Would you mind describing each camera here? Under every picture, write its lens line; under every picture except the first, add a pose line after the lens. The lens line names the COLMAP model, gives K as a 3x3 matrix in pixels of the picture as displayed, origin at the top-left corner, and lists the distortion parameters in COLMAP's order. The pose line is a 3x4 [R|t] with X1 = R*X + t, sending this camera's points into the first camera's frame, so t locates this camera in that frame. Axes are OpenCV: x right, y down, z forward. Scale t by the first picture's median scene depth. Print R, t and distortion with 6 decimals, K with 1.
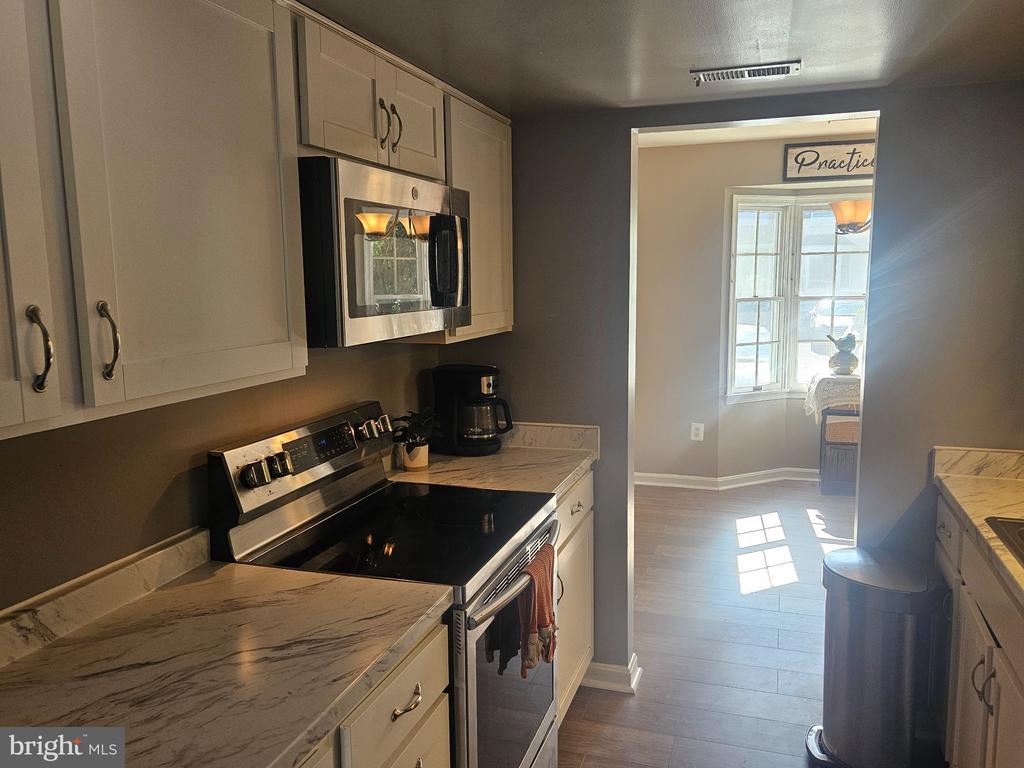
lens RADIAL K [[817.1, 0, 510.7], [0, 817.1, 387.6], [0, 0, 1]] dist [0.073533, -0.047772]
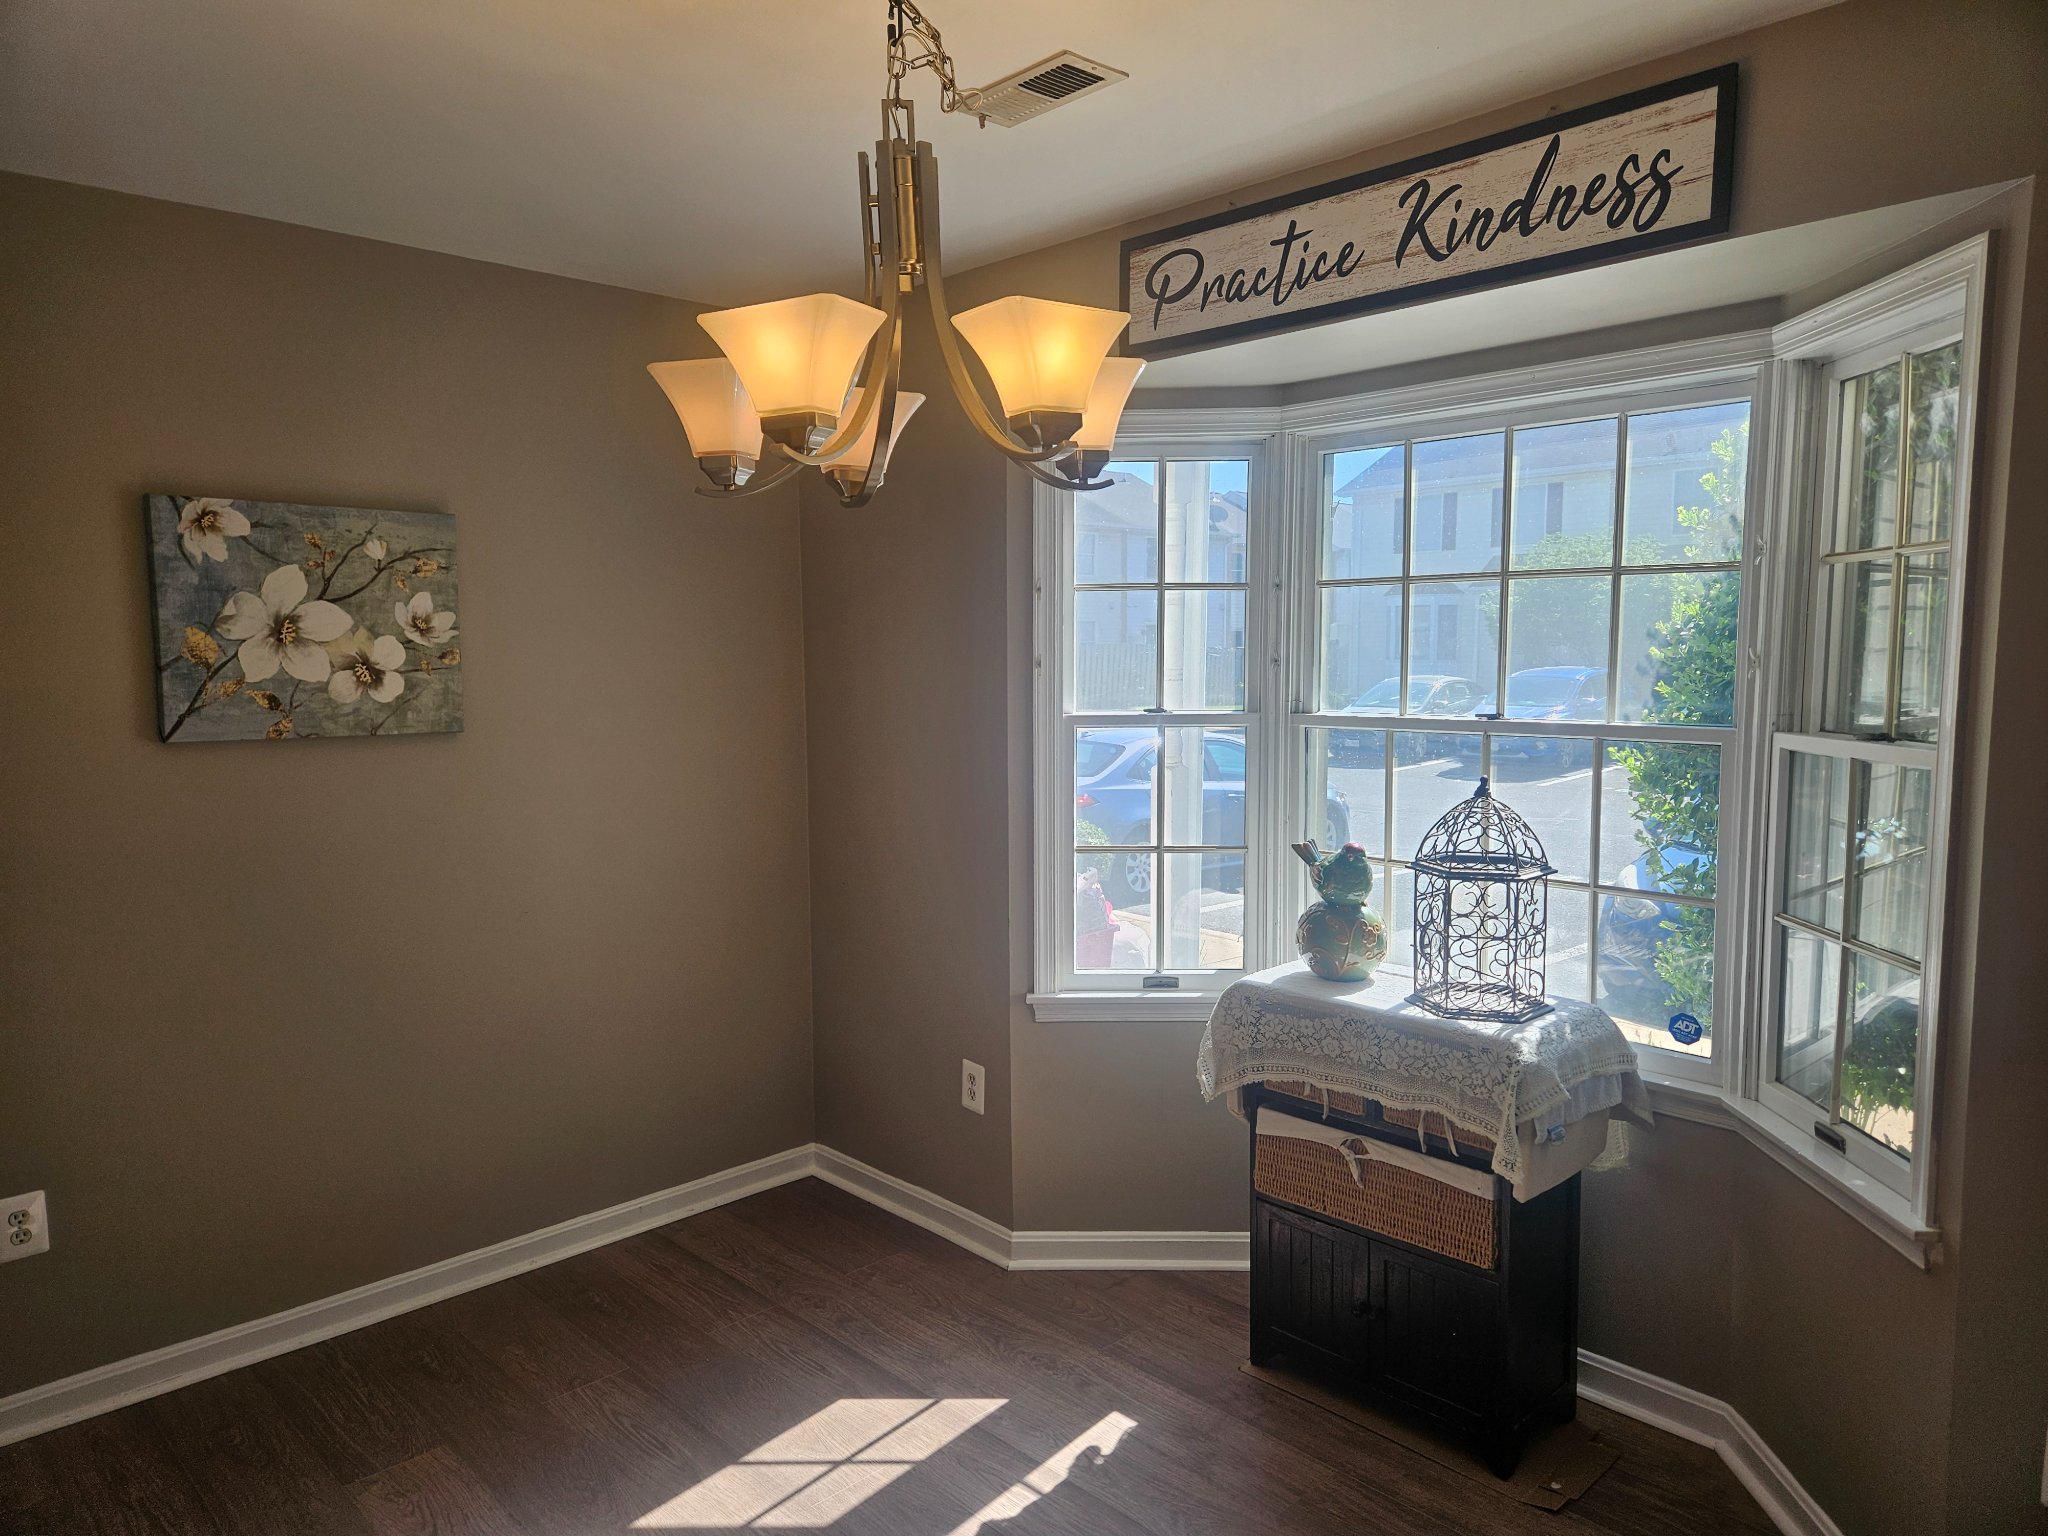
lens RADIAL K [[1348.3, 0, 1011.9], [0, 1348.3, 773.9], [0, 0, 1]] dist [0.025394, 0.000951]
pose [[0.885218, 0.050233, -0.462457, 0.919593], [-0.069297, 0.997300, -0.024317, -0.123061], [0.459987, 0.053573, 0.886308, 0.886525]]
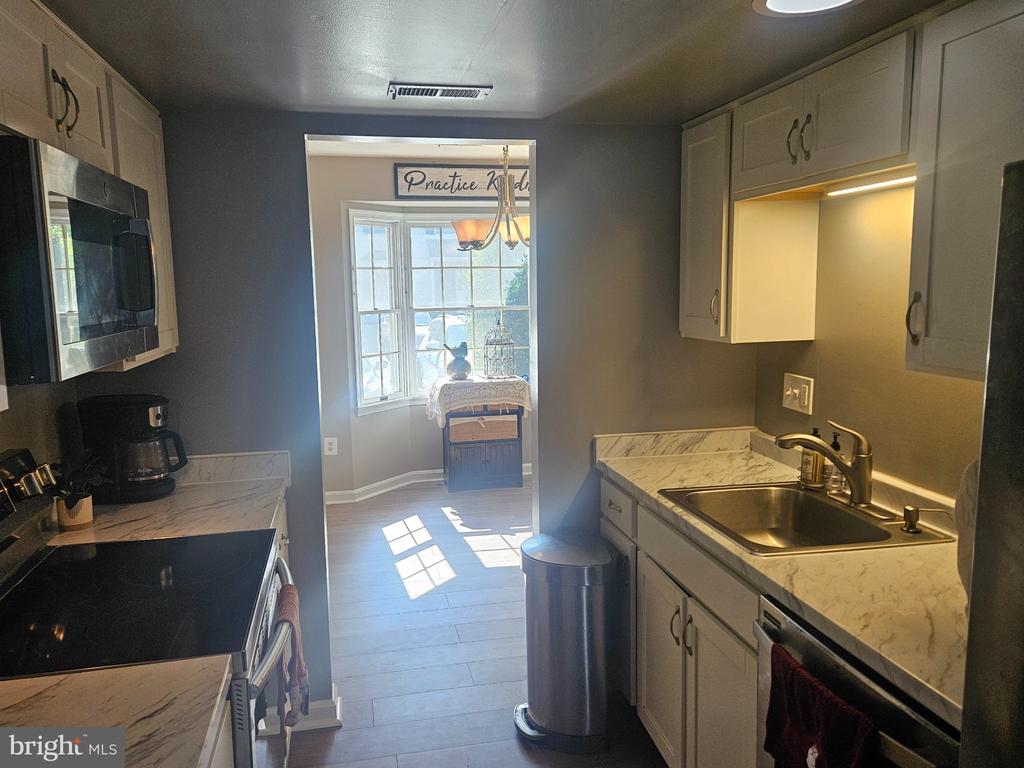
lens RADIAL K [[817.1, 0, 513.1], [0, 817.1, 391.0], [0, 0, 1]] dist [0.073533, -0.047772]
pose [[0.866351, -0.070878, 0.494381, -0.121284], [0.076784, 0.997013, 0.008384, -0.007908], [-0.493499, 0.030697, 0.869205, 0.054918]]
